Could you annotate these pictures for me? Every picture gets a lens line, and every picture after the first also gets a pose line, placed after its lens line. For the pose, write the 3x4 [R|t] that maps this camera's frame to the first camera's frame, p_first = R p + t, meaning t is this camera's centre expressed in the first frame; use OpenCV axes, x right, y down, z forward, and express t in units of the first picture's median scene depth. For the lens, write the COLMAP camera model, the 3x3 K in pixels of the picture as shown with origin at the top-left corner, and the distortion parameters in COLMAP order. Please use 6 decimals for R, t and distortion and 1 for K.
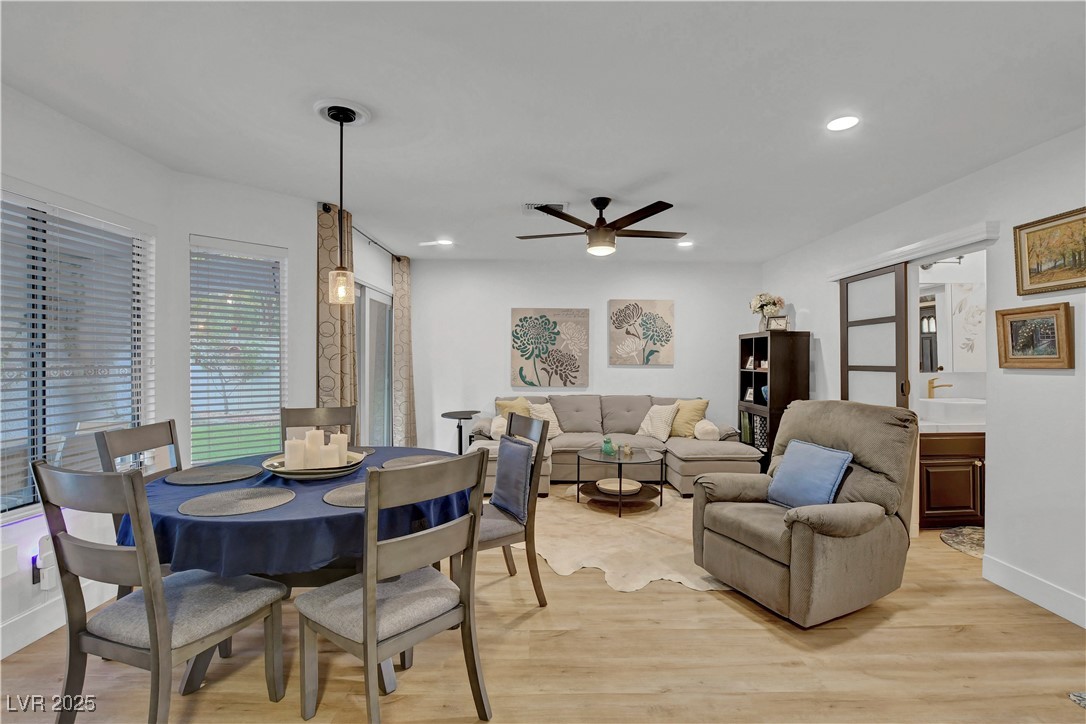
lens RADIAL K [[501.0, 0, 547.2], [0, 501.0, 360.5], [0, 0, 1]] dist [-0.022589, 0.000461]
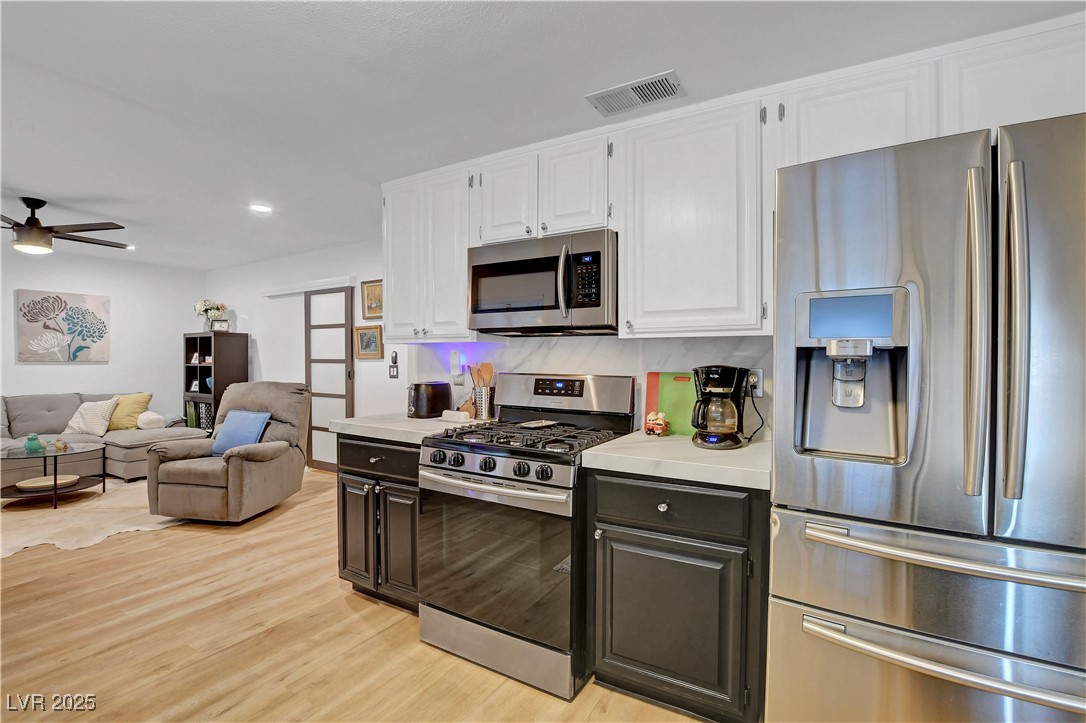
lens RADIAL K [[491.1, 0, 559.1], [0, 491.1, 362.3], [0, 0, 1]] dist [-0.025228, 0.000645]
pose [[0.512610, -0.011439, 0.858546, -0.152229], [0.005535, 0.999934, 0.010018, 0.008765], [-0.858604, -0.000383, 0.512639, -0.366722]]
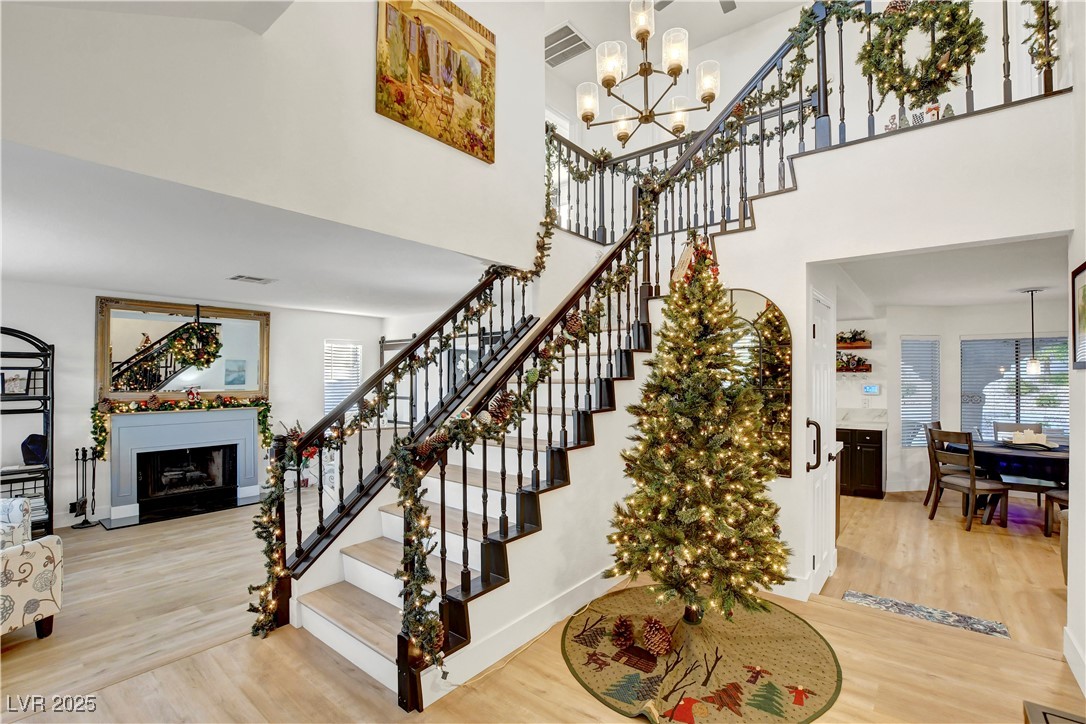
lens RADIAL K [[497.1, 0, 543.4], [0, 497.1, 364.6], [0, 0, 1]] dist [-0.046372, -0.000024]
pose [[-0.643829, -0.015859, -0.765005, 1.445326], [-0.006760, 0.999864, -0.015039, -0.064015], [0.765139, -0.004511, -0.643849, 0.370905]]
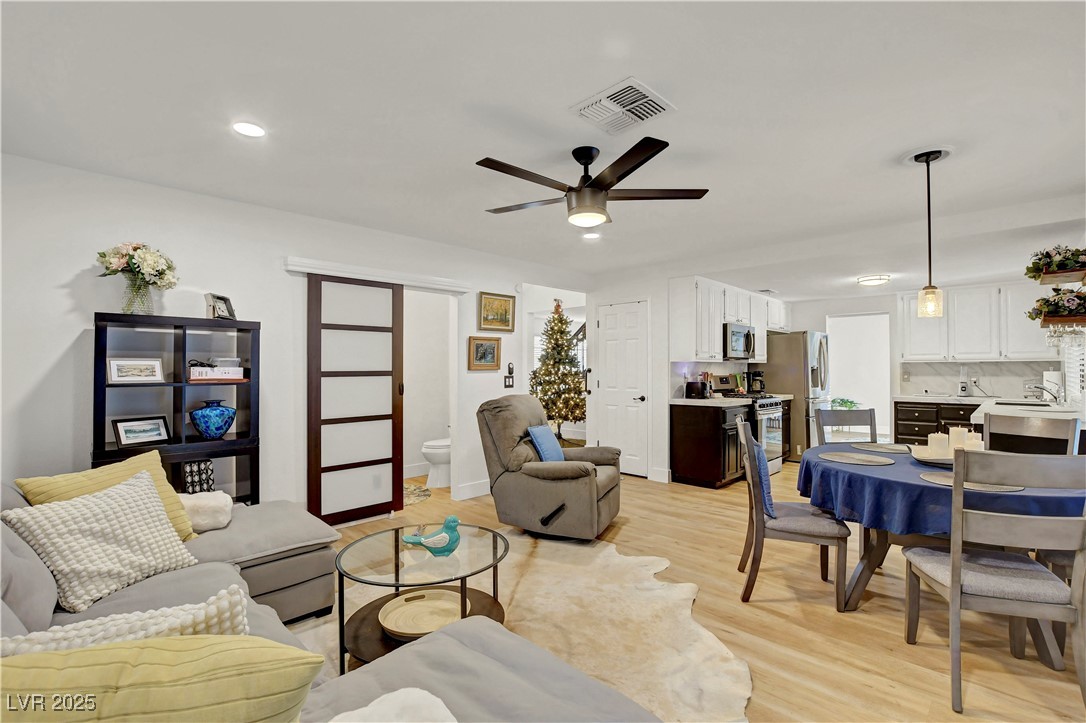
lens RADIAL K [[476.0, 0, 545.3], [0, 476.0, 368.0], [0, 0, 1]] dist [-0.072416, 0.018086]
pose [[-0.687665, -0.005592, 0.726007, -0.301109], [0.000912, 0.999963, 0.008566, -0.004723], [-0.726028, 0.006552, -0.687634, 1.285487]]
